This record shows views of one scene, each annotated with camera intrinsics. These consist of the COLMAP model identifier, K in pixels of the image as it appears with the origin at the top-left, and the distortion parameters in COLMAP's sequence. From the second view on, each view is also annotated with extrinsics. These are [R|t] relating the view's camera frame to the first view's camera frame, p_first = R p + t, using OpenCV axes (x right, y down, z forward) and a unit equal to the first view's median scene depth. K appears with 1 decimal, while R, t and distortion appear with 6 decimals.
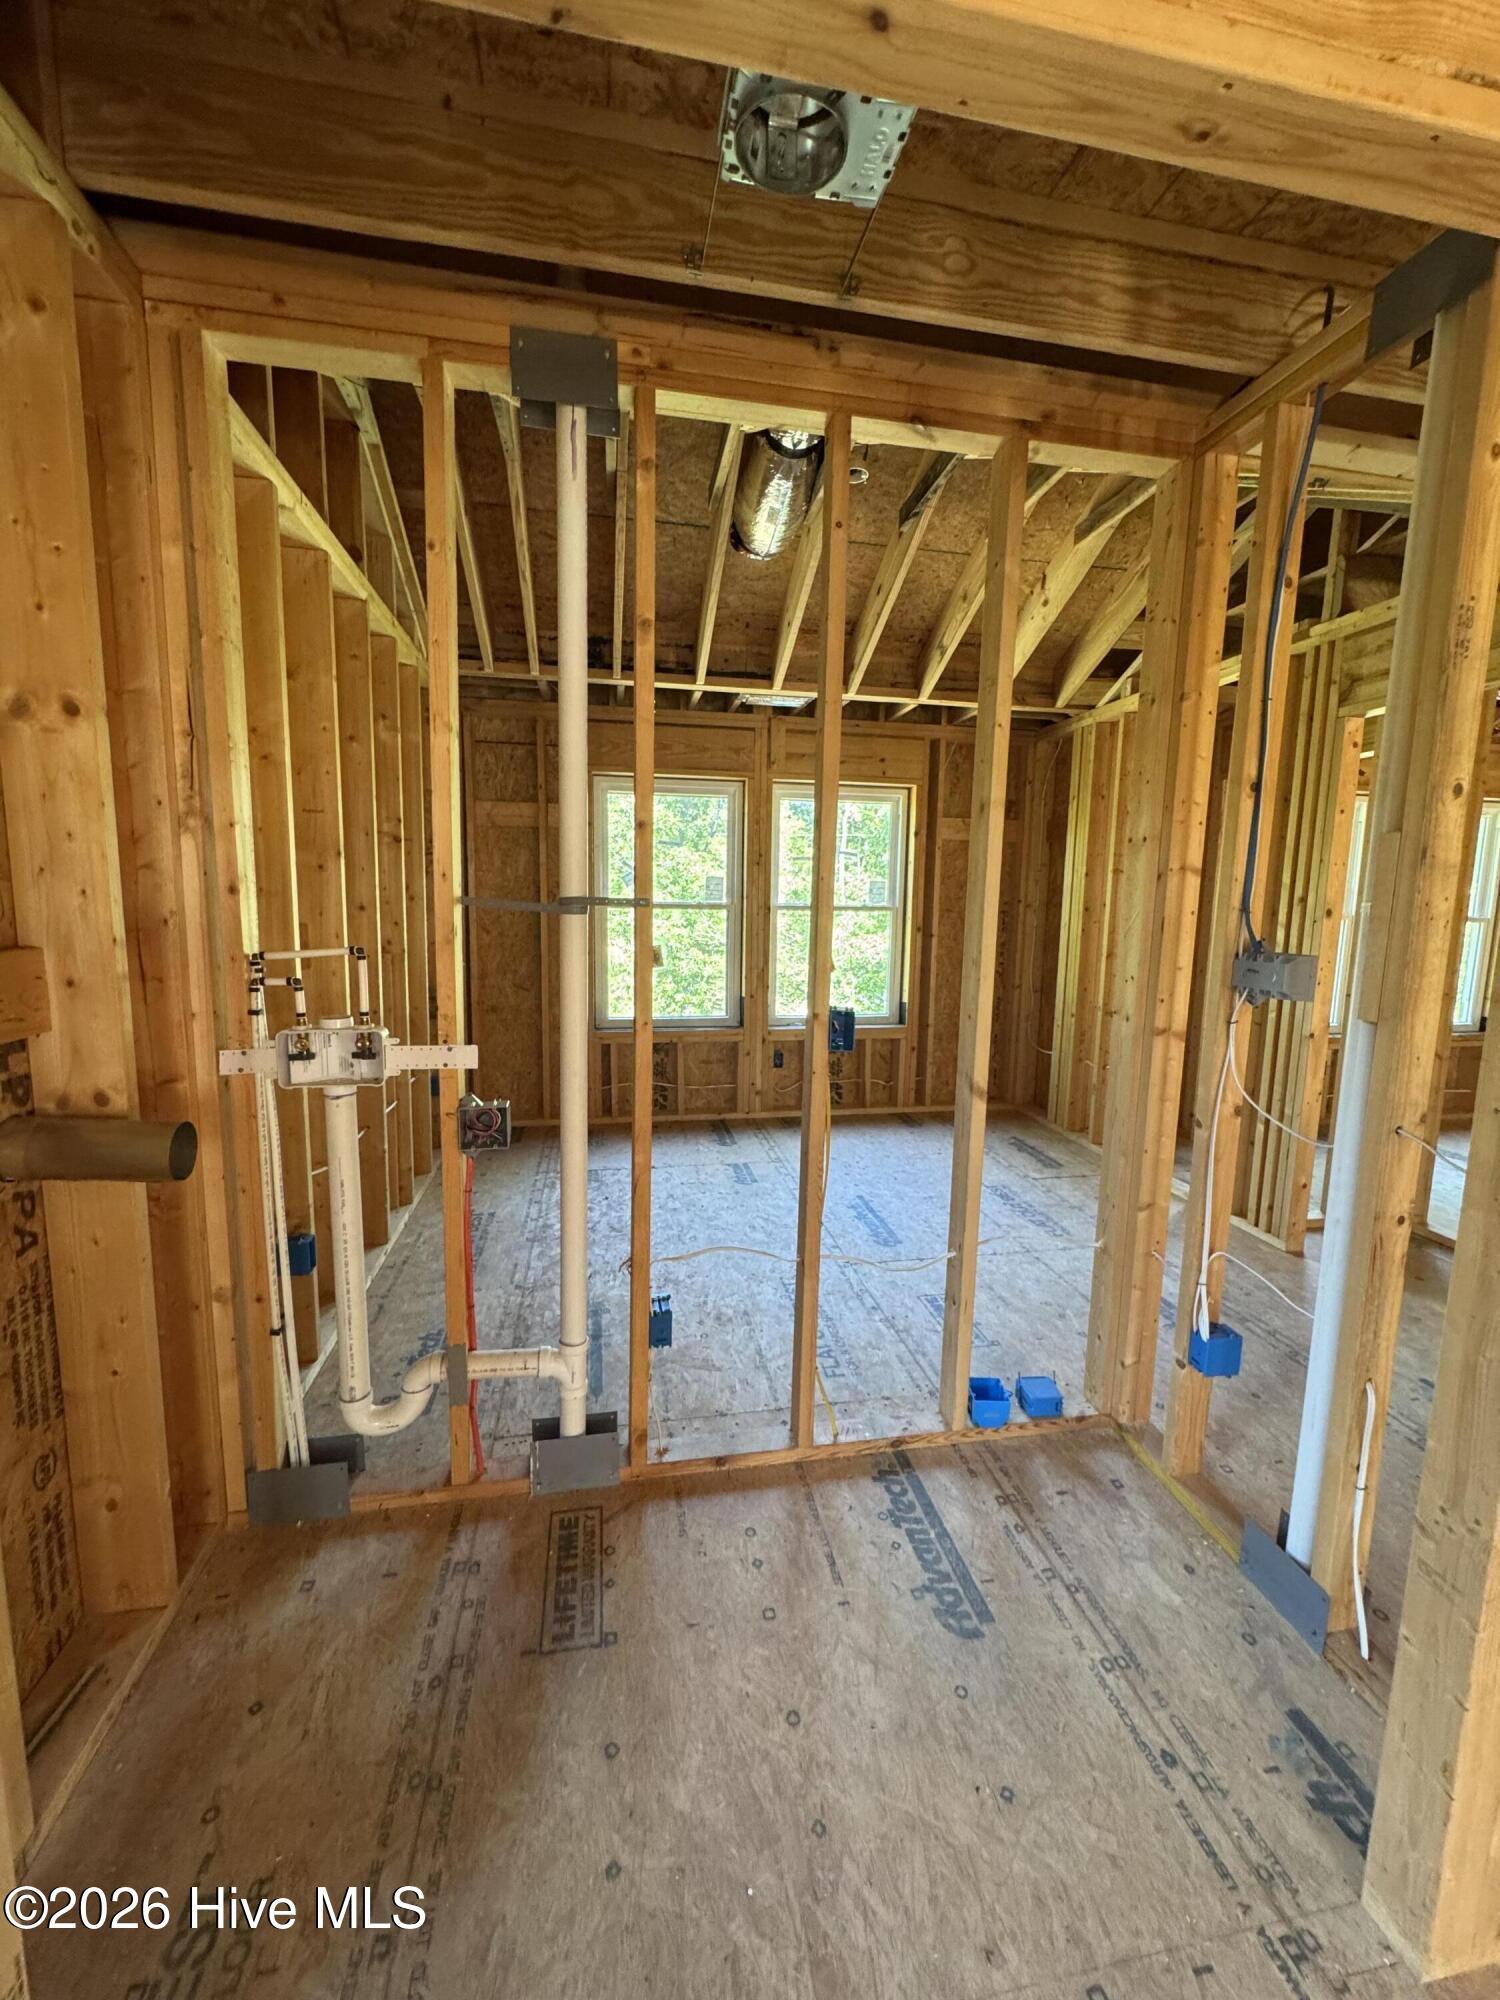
lens RADIAL K [[802.0, 0, 763.1], [0, 802.0, 1001.7], [0, 0, 1]] dist [-0.001719, -0.000269]
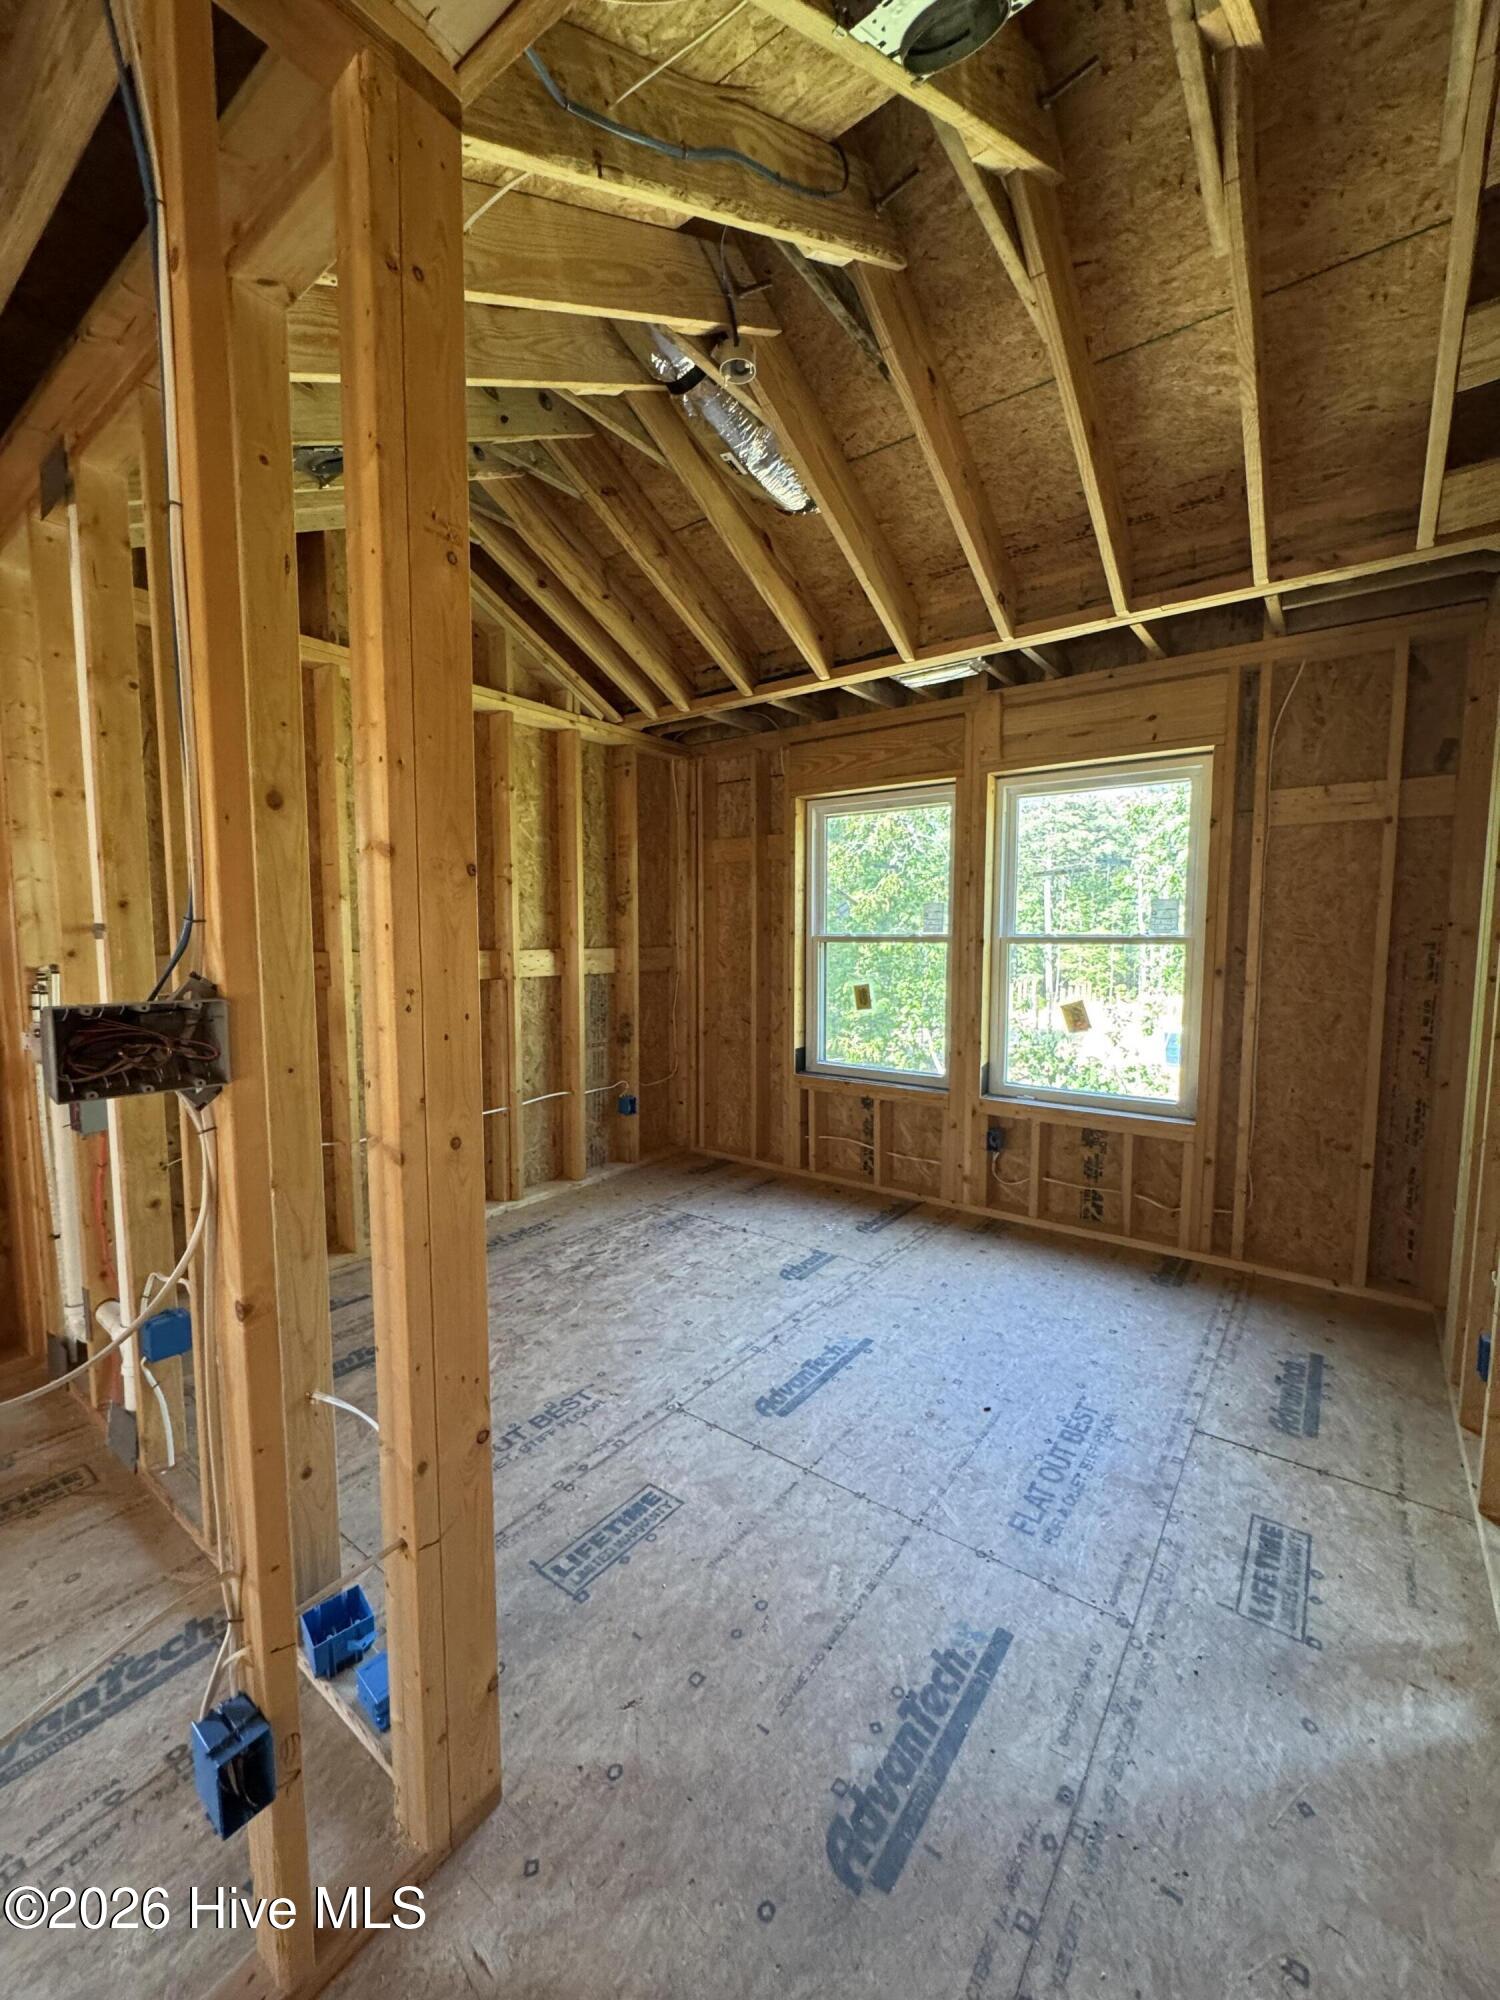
lens RADIAL K [[802.0, 0, 738.7], [0, 802.0, 1002.1], [0, 0, 1]] dist [-0.001719, -0.000269]
pose [[0.671567, 0.047552, -0.739416, 0.443559], [-0.084644, 0.996329, -0.012803, -0.030081], [0.736093, 0.071186, 0.673127, 0.332040]]
